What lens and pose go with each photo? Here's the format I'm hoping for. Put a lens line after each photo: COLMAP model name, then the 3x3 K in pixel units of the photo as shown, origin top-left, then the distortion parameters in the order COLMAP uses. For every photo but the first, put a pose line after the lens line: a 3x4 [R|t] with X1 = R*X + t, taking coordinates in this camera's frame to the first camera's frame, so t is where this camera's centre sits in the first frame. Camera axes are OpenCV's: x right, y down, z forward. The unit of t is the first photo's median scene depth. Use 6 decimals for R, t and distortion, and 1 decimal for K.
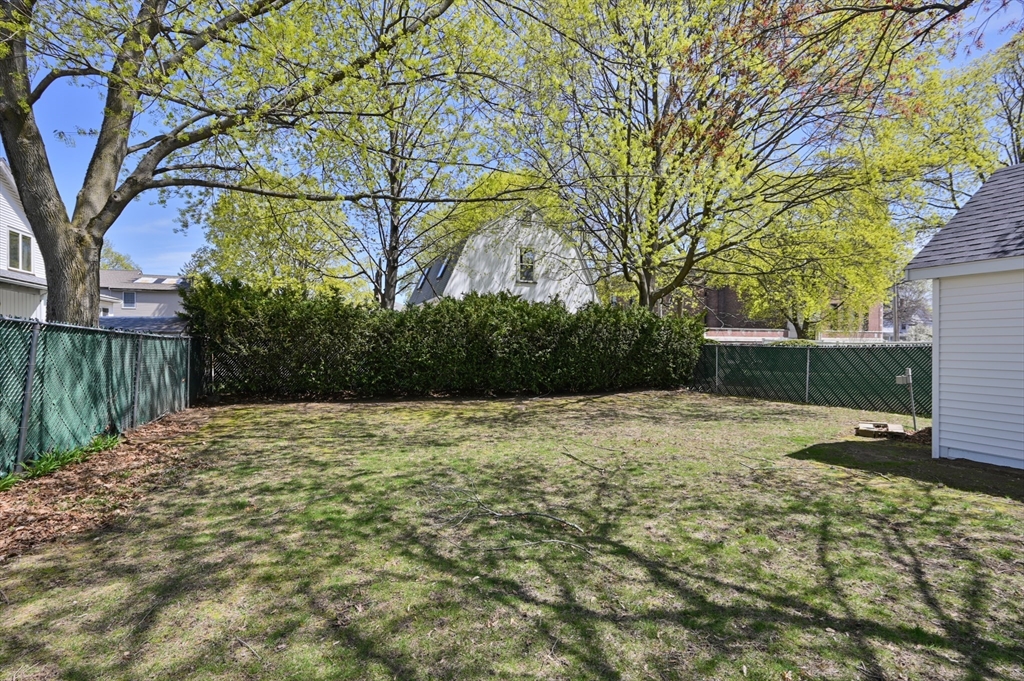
lens RADIAL K [[464.2, 0, 512.0], [0, 464.2, 340.5], [0, 0, 1]] dist [0.000929, -0.000064]
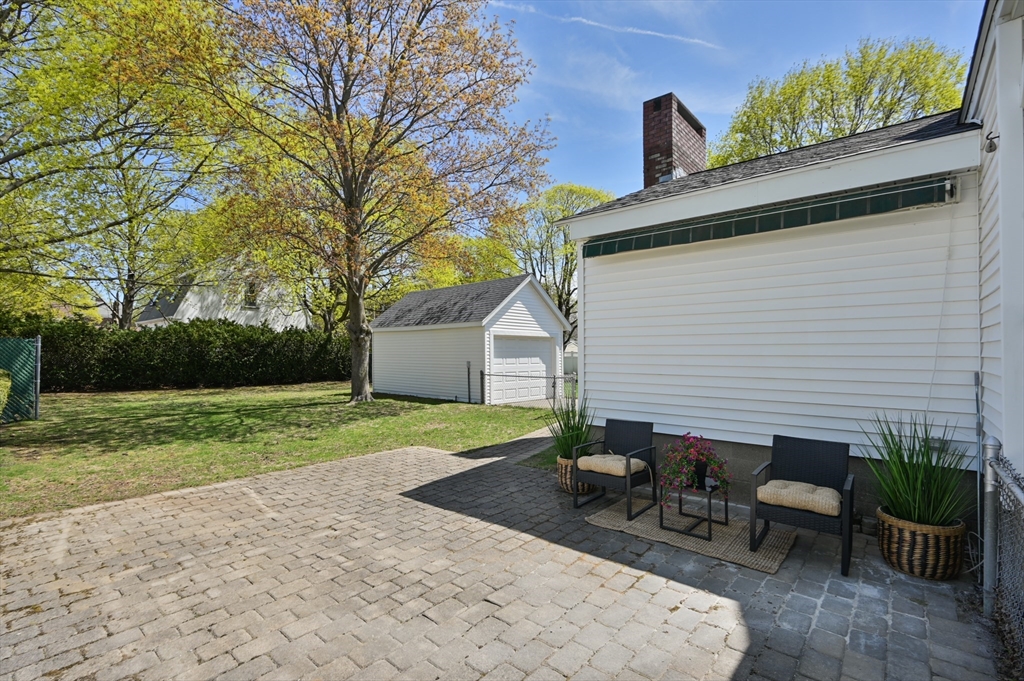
lens RADIAL K [[464.2, 0, 512.0], [0, 464.2, 340.5], [0, 0, 1]] dist [0.000929, -0.000064]
pose [[0.894480, 0.012440, 0.446935, 0.162543], [-0.002520, 0.999737, -0.022783, -0.001708], [-0.447101, 0.019253, 0.894276, -0.815152]]
